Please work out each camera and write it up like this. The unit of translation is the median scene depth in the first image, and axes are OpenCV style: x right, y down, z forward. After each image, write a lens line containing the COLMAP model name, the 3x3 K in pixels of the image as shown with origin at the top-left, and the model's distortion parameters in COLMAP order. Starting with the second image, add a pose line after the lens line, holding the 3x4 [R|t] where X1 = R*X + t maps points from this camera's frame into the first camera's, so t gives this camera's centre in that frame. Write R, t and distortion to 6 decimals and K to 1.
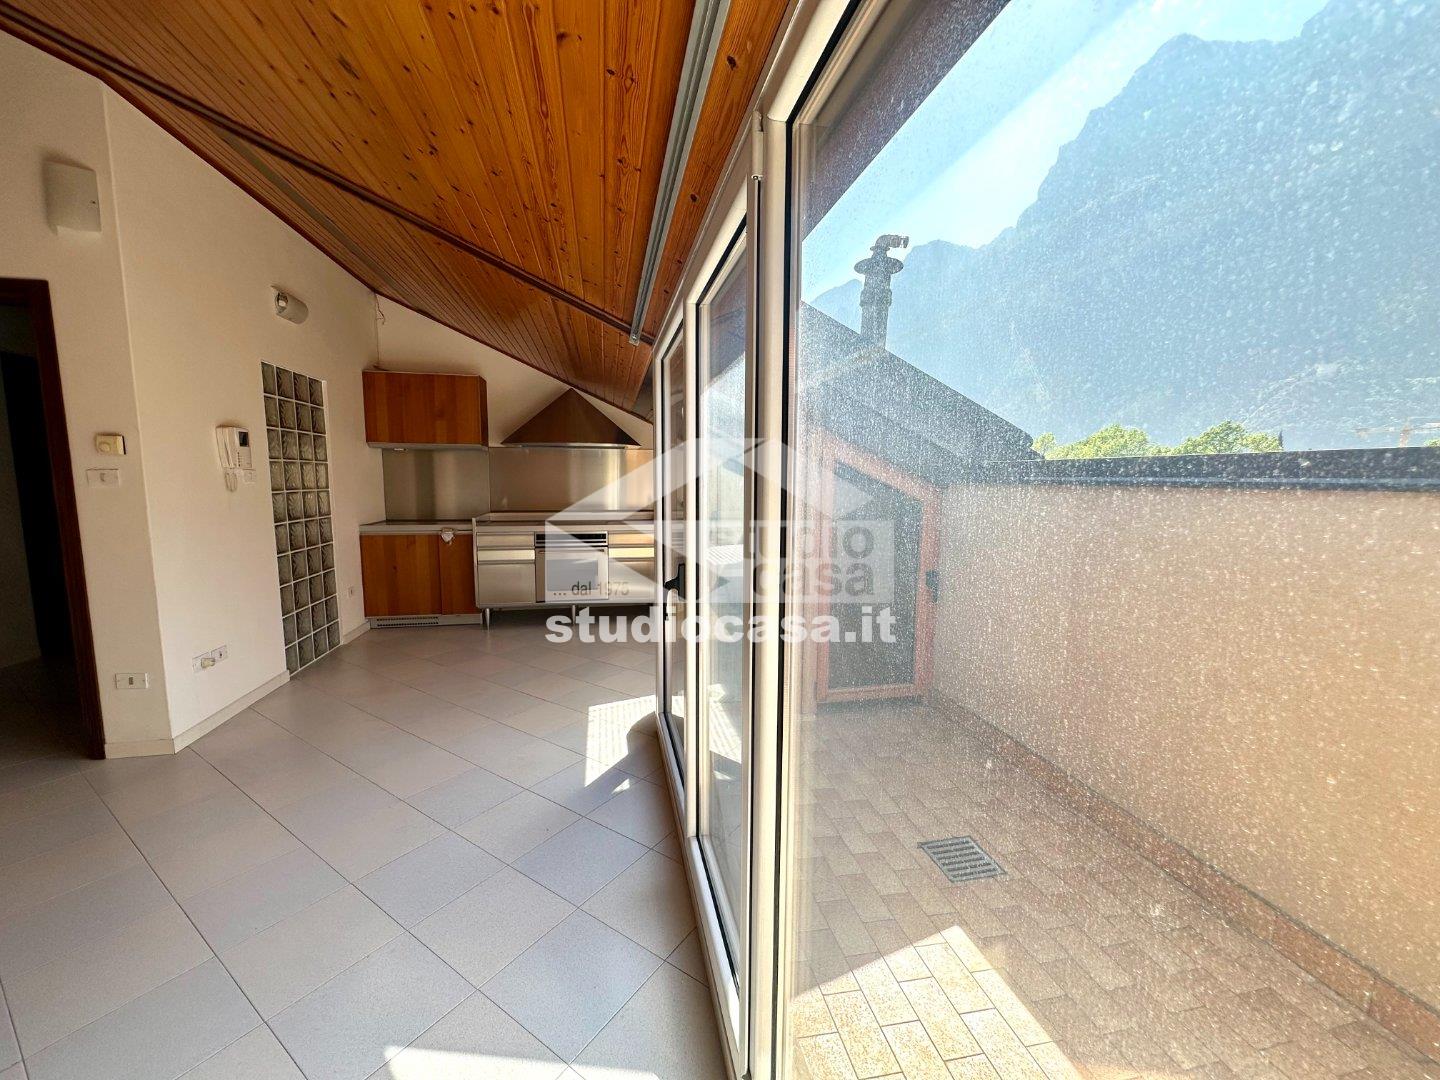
lens RADIAL K [[574.9, 0, 720.0], [0, 574.9, 540.0], [0, 0, 1]] dist [-0.001038, 0.000104]
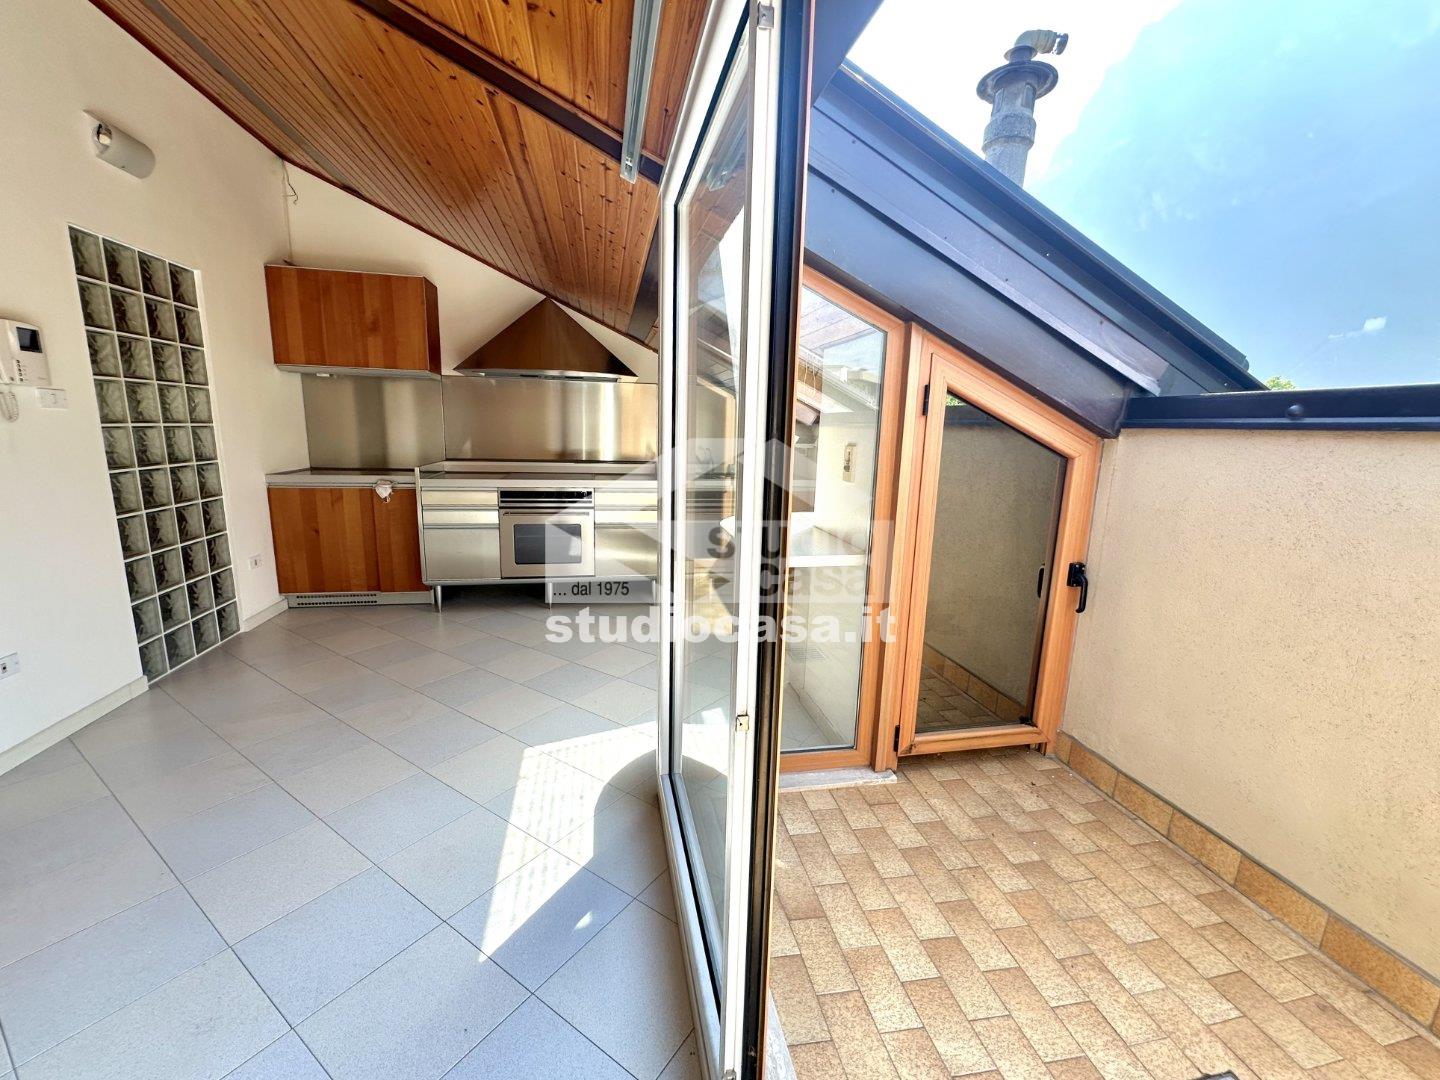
lens RADIAL K [[601.0, 0, 720.0], [0, 601.0, 540.0], [0, 0, 1]] dist [-0.000677, 0.000135]
pose [[0.999787, 0.020659, 0.000189, -0.033856], [-0.020614, 0.996891, 0.076053, -0.014358], [0.001383, -0.076041, 0.997104, 0.251609]]
